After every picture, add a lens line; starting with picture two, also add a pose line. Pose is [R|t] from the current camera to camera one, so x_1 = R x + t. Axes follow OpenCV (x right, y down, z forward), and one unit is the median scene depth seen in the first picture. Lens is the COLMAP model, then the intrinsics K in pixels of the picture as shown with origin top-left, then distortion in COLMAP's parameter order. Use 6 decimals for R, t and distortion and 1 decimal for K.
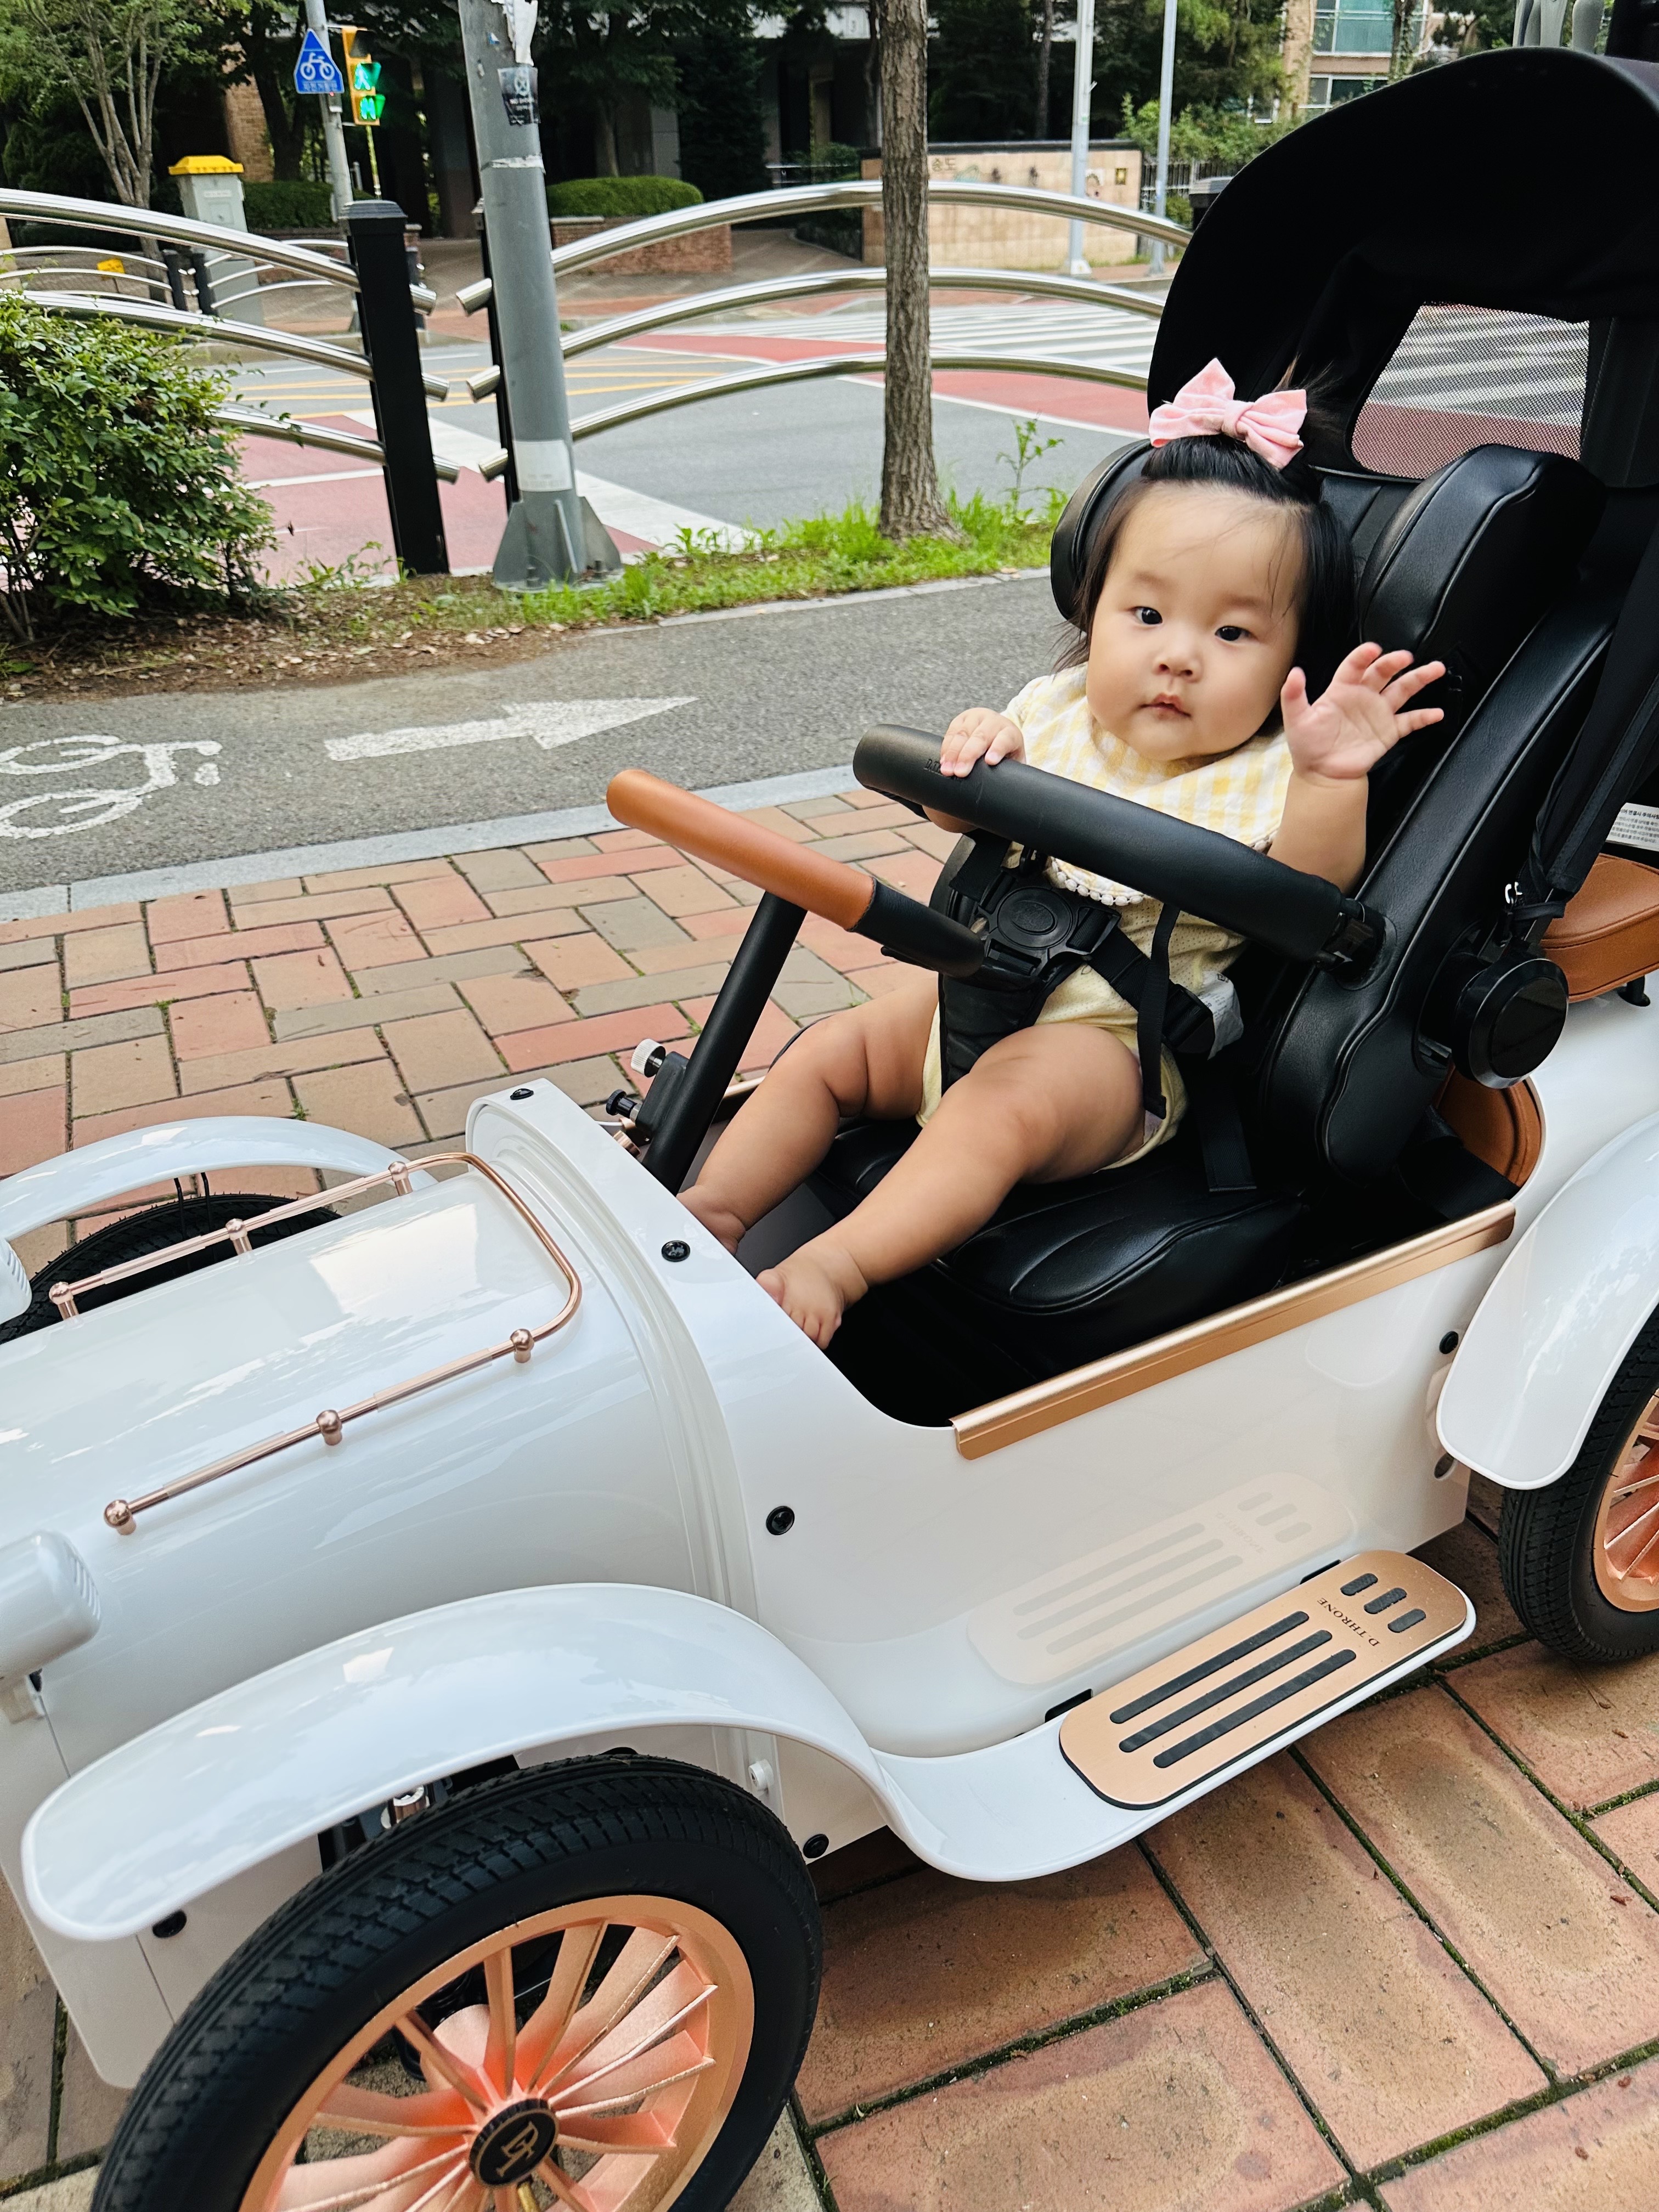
lens RADIAL K [[1578.6, 0, 816.0], [0, 1578.6, 1114.0], [0, 0, 1]] dist [-0.009193, -0.009582]
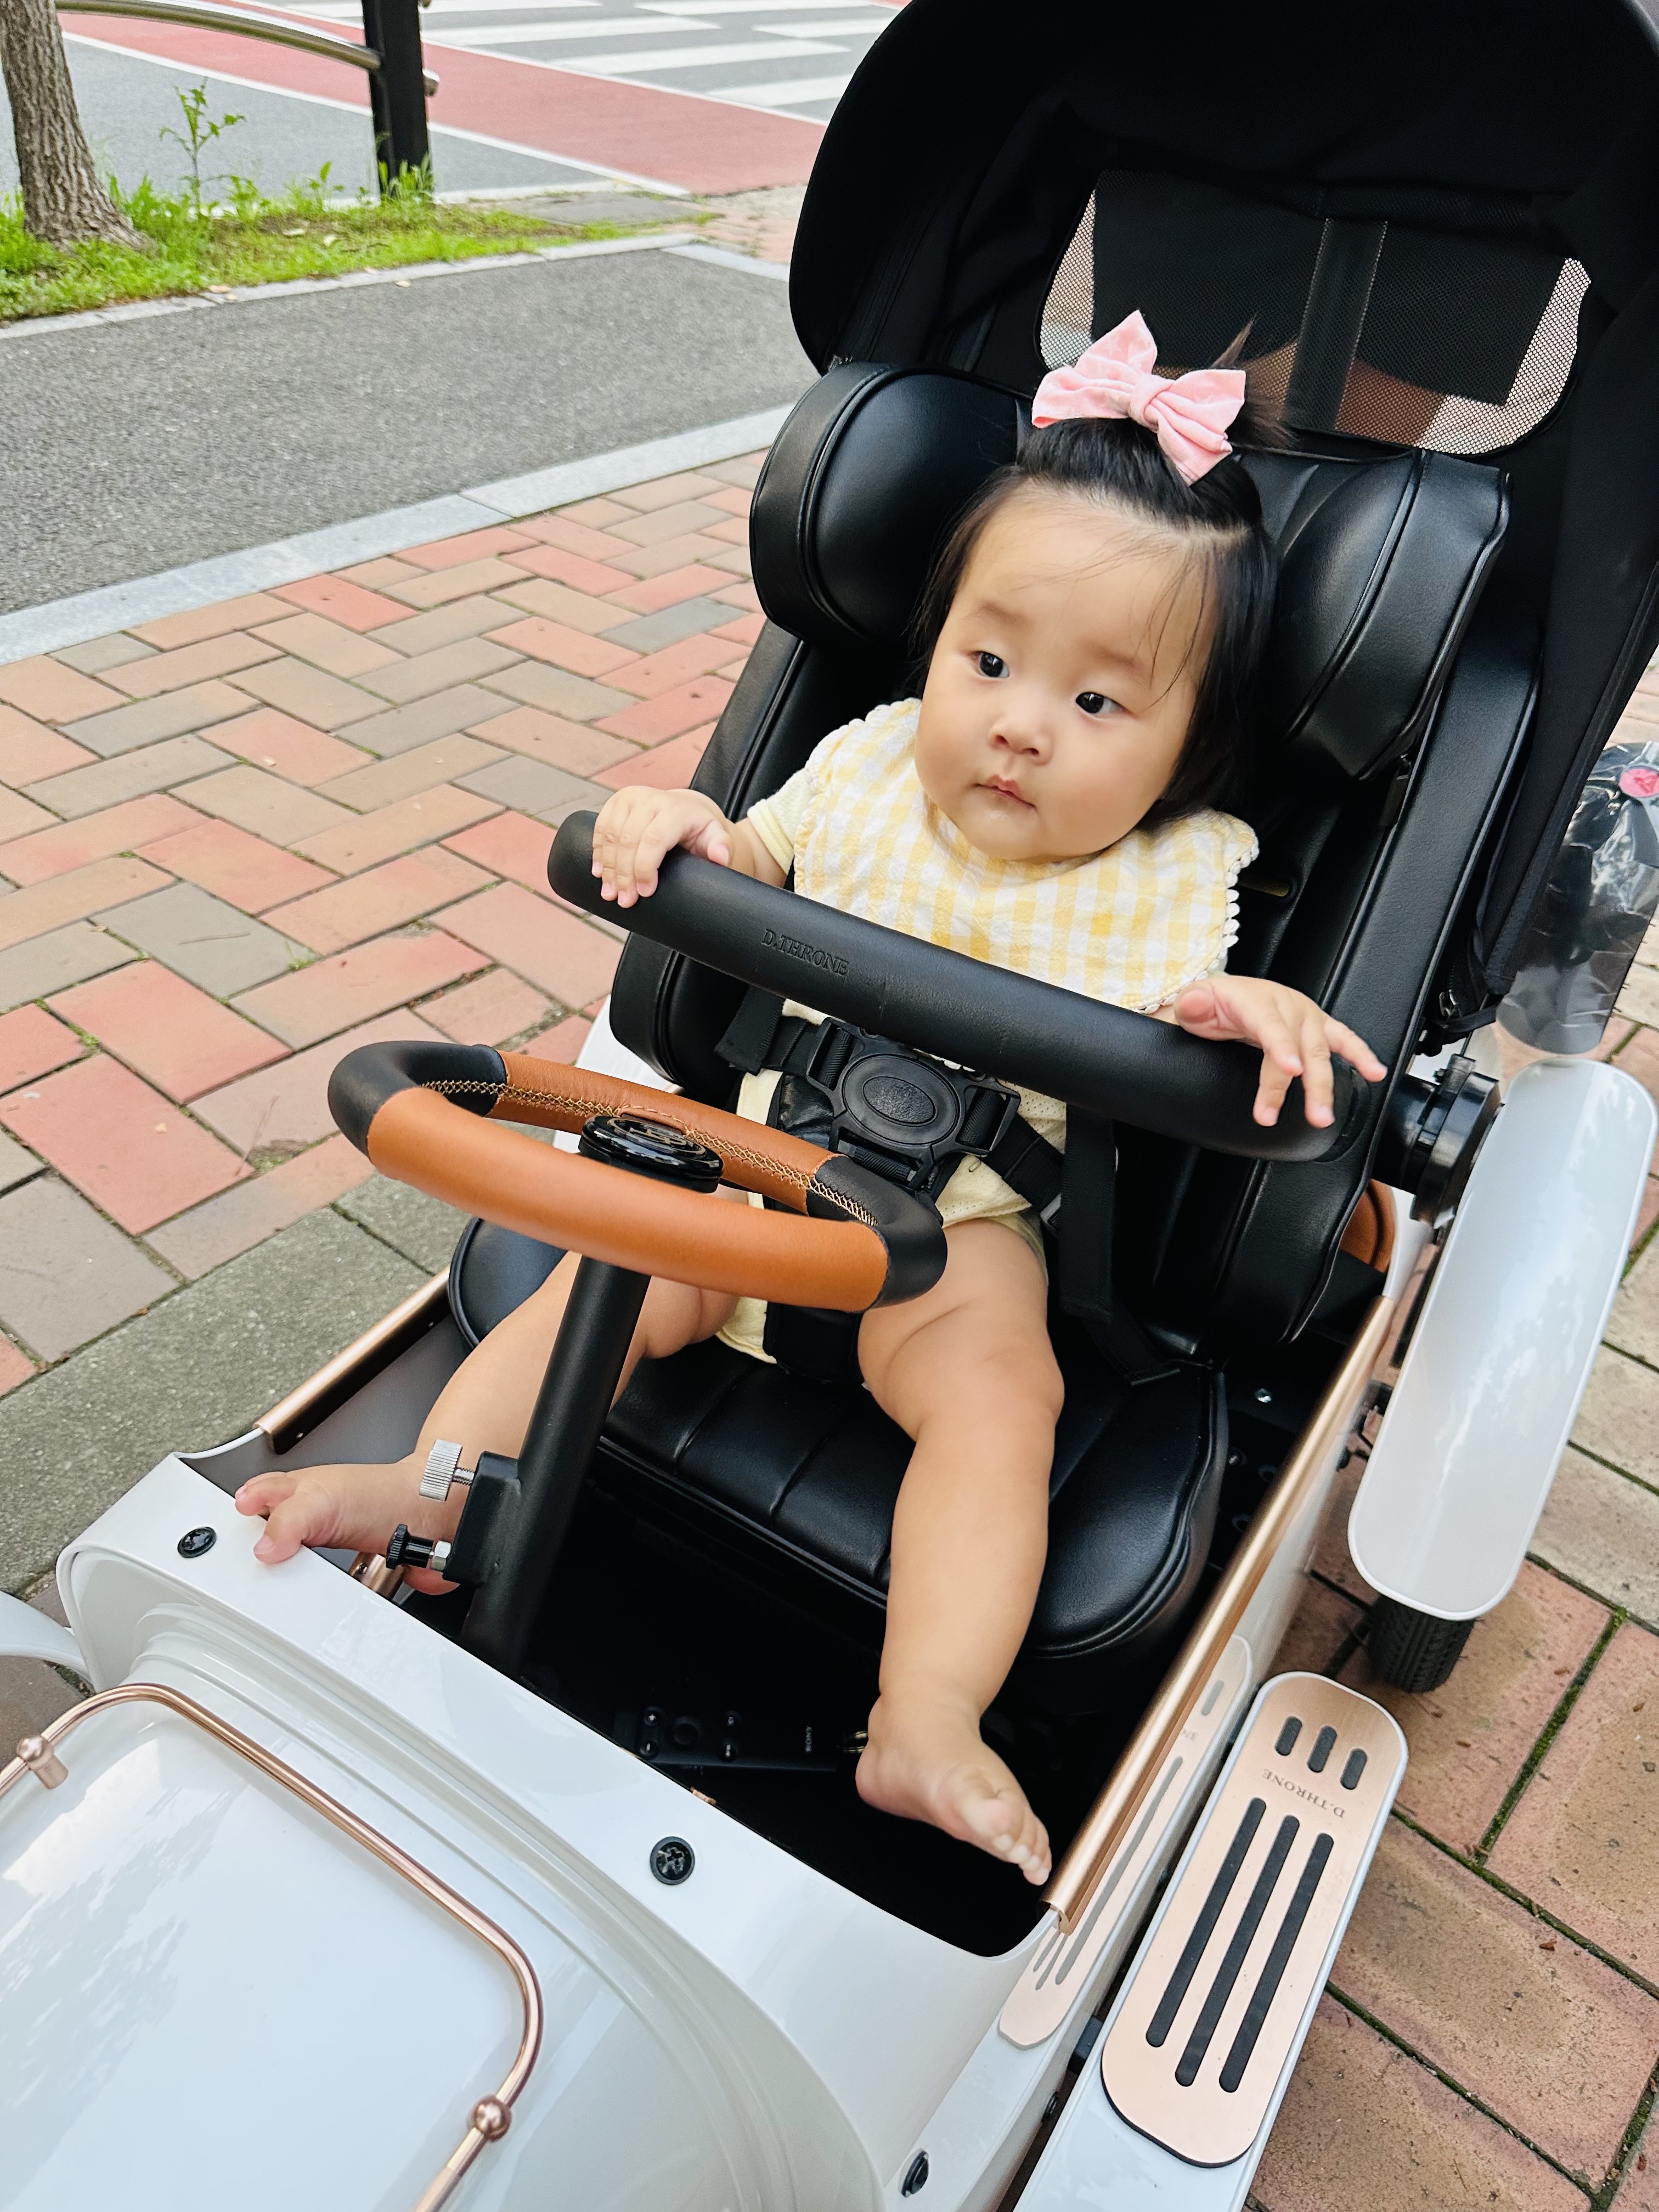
lens RADIAL K [[1578.6, 0, 808.2], [0, 1578.6, 1098.9], [0, 0, 1]] dist [-0.009193, -0.009582]
pose [[0.882272, -0.212277, 0.420161, -0.041135], [0.135886, 0.969403, 0.204431, -0.056981], [-0.450701, -0.123270, 0.884123, 0.075342]]
